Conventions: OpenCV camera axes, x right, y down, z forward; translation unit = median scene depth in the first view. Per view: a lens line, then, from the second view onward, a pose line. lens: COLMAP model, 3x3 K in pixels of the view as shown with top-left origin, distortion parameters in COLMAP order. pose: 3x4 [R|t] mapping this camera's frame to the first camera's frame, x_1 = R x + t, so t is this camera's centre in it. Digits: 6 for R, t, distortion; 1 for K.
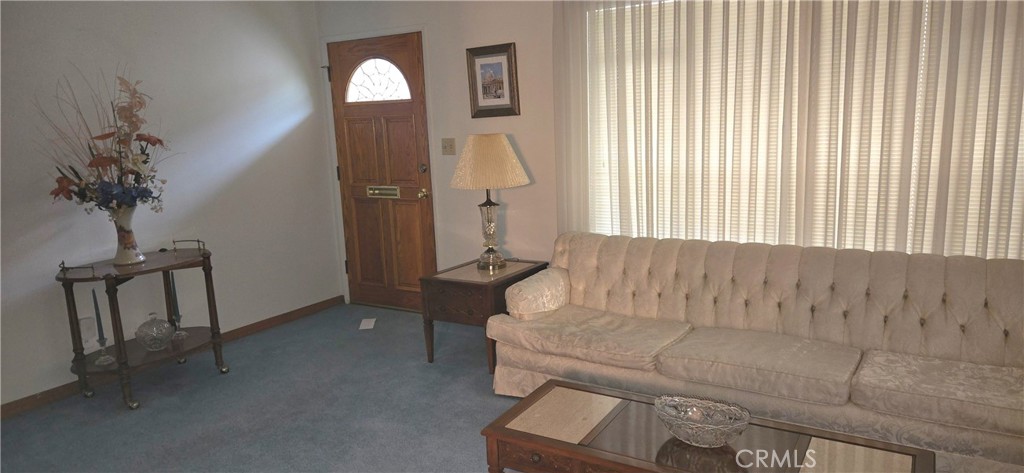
lens RADIAL K [[652.0, 0, 512.0], [0, 652.0, 236.5], [0, 0, 1]] dist [0.020161, -0.047468]
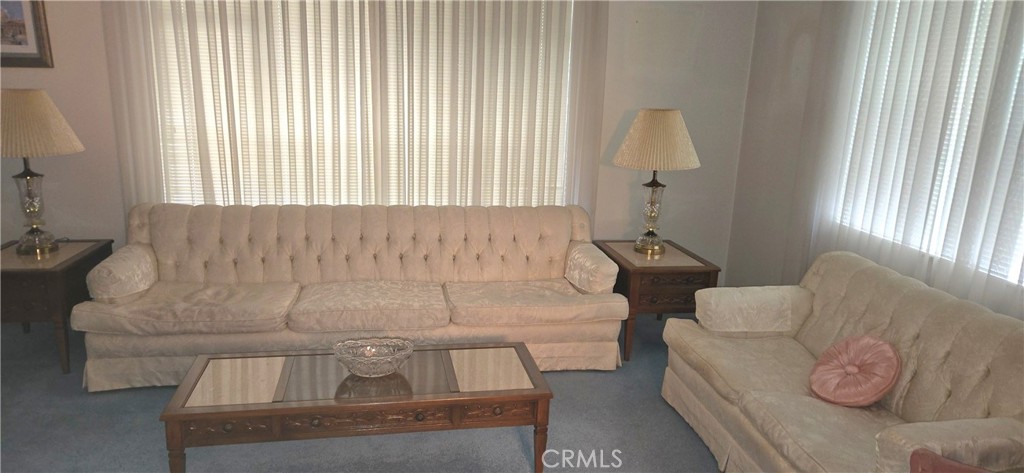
lens RADIAL K [[652.0, 0, 512.0], [0, 652.0, 236.5], [0, 0, 1]] dist [0.020161, -0.047468]
pose [[0.734002, -0.086576, 0.673607, -0.183336], [0.046220, 0.995910, 0.077637, -0.009769], [-0.677573, -0.025851, 0.735001, -0.026783]]
